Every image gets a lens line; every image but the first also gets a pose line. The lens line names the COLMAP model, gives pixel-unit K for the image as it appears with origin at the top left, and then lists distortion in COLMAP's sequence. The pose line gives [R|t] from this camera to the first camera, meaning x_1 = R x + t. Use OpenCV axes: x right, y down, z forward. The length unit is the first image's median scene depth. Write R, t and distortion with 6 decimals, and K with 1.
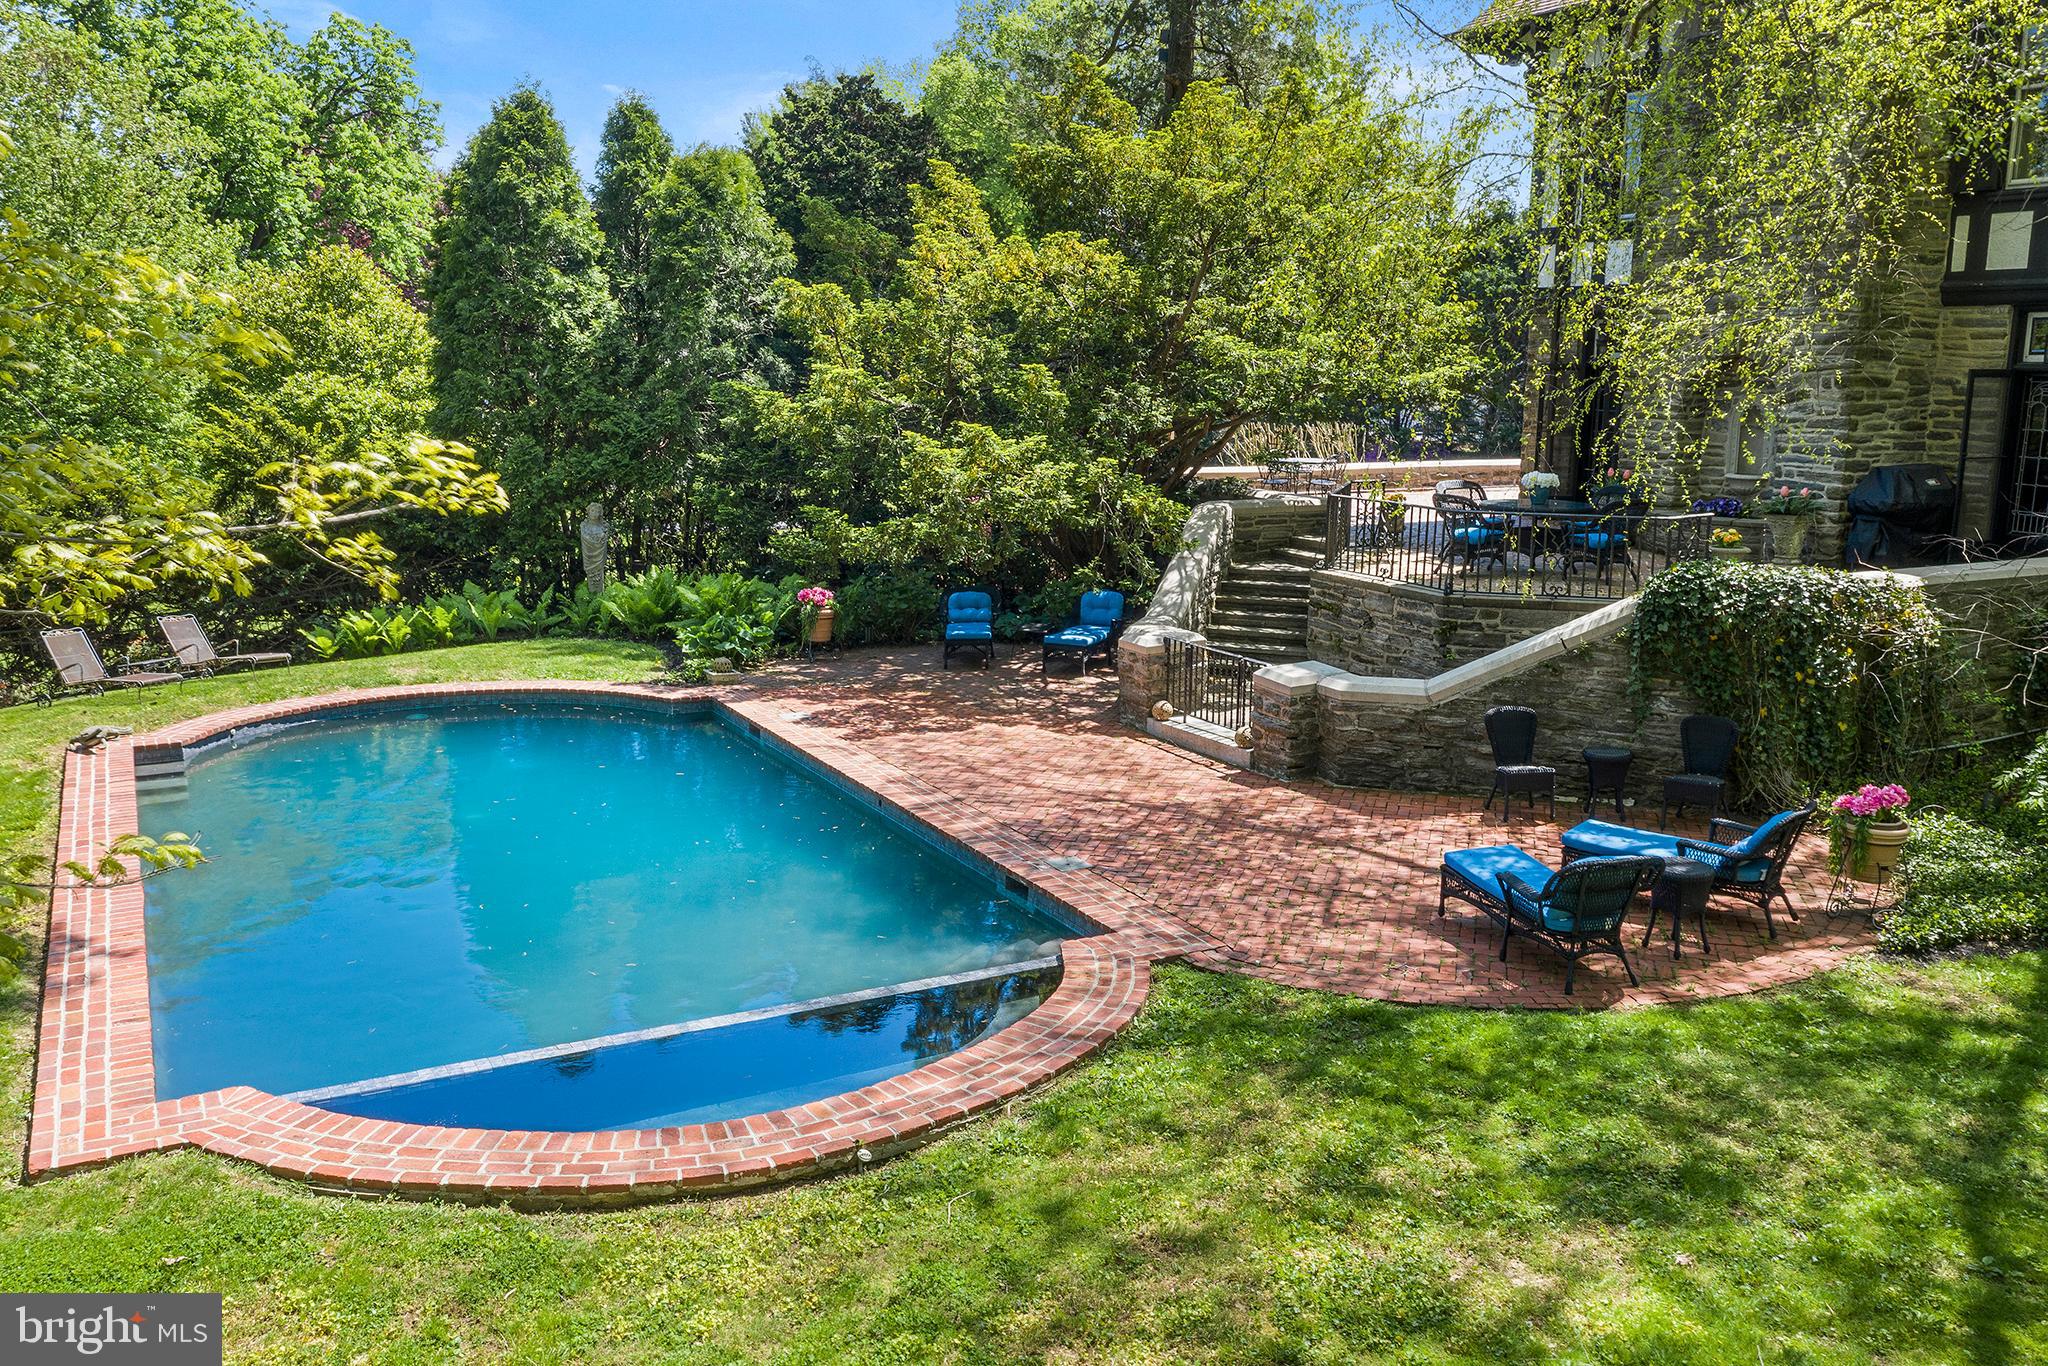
lens RADIAL K [[1684.7, 0, 1002.3], [0, 1684.7, 606.7], [0, 0, 1]] dist [-0.004156, 0.011262]
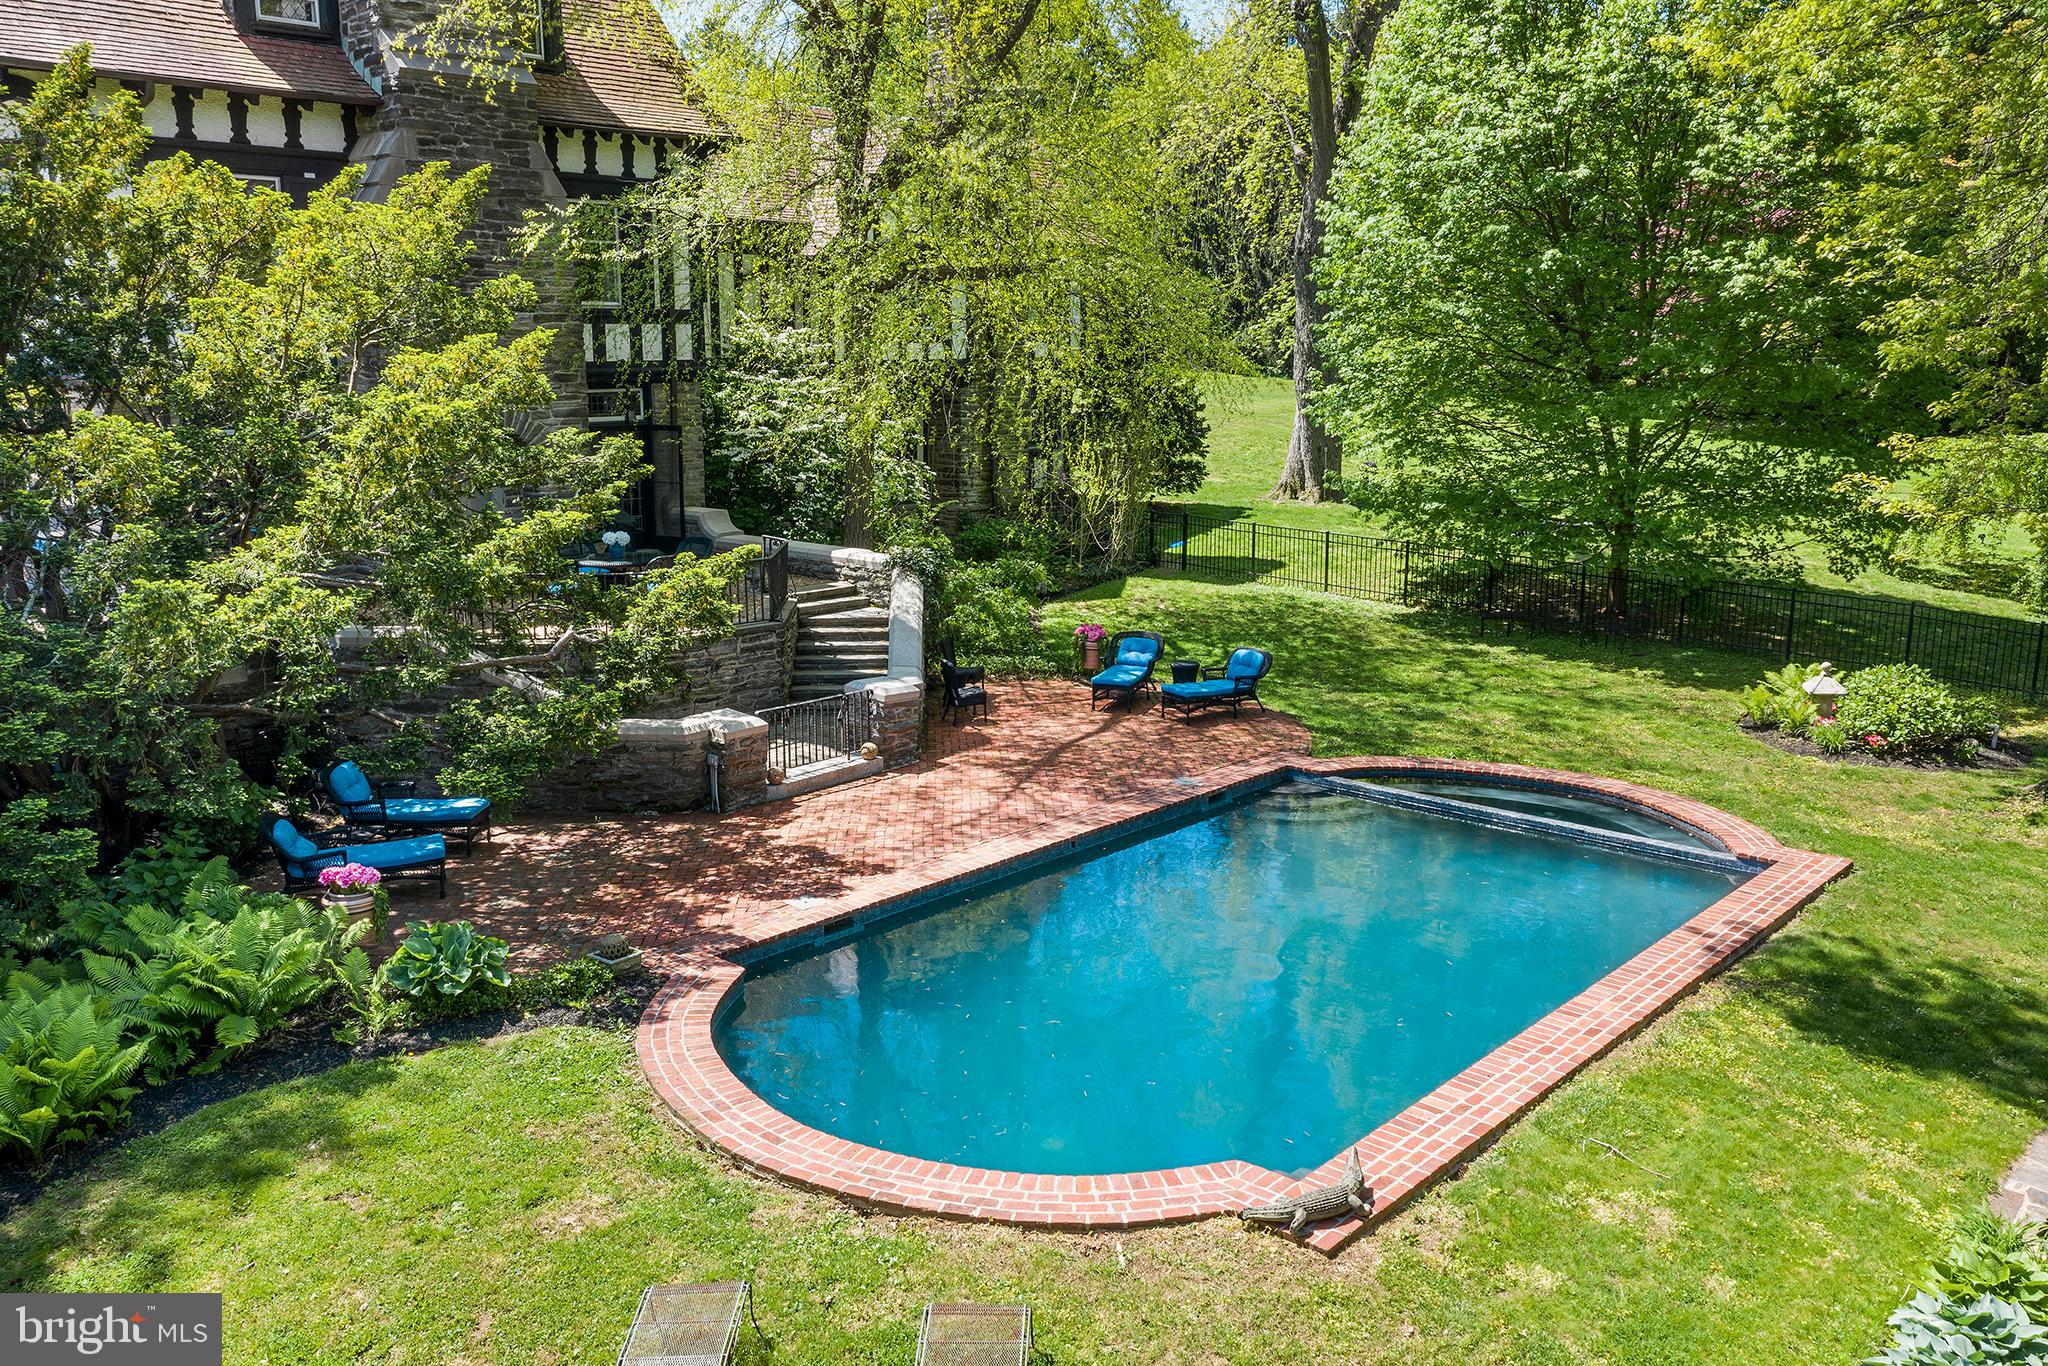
lens RADIAL K [[1656.5, 0, 1024.0], [0, 1656.5, 683.0], [0, 0, 1]] dist [-0.006117, 0.010128]
pose [[-0.334755, -0.201104, 0.920596, -1.129637], [0.141236, 0.955217, 0.260024, -0.305098], [-0.931661, 0.217066, -0.291361, 1.360058]]
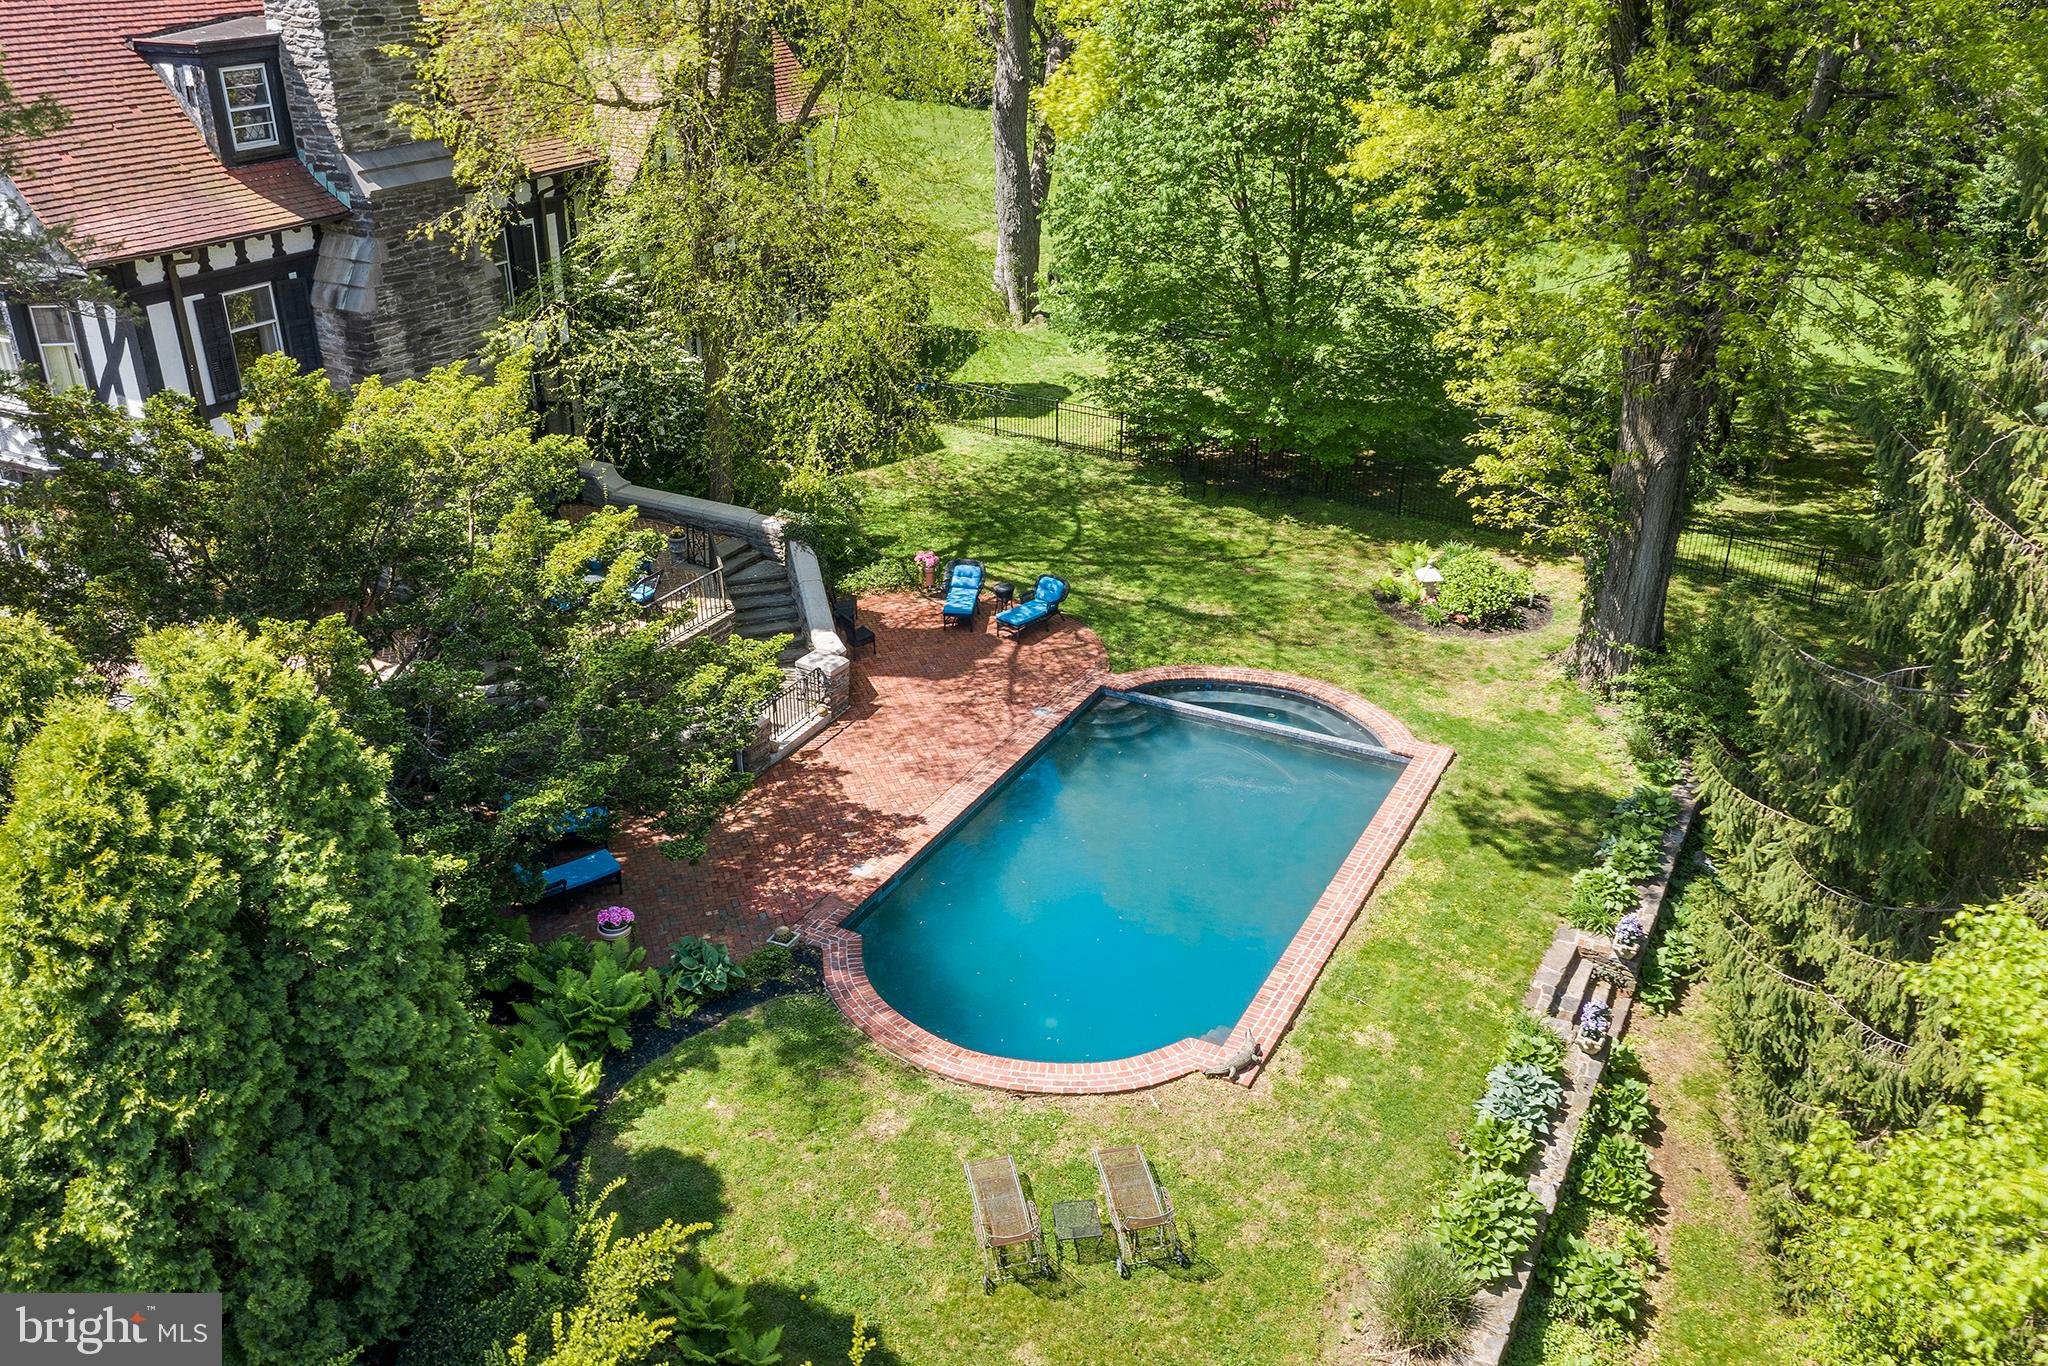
lens RADIAL K [[1645.5, 0, 1024.0], [0, 1645.5, 683.0], [0, 0, 1]] dist [-0.007893, 0.018887]
pose [[-0.555538, -0.368784, 0.745235, -1.399612], [0.122660, 0.850111, 0.512119, -0.886705], [-0.822394, 0.375912, -0.427034, 1.703469]]
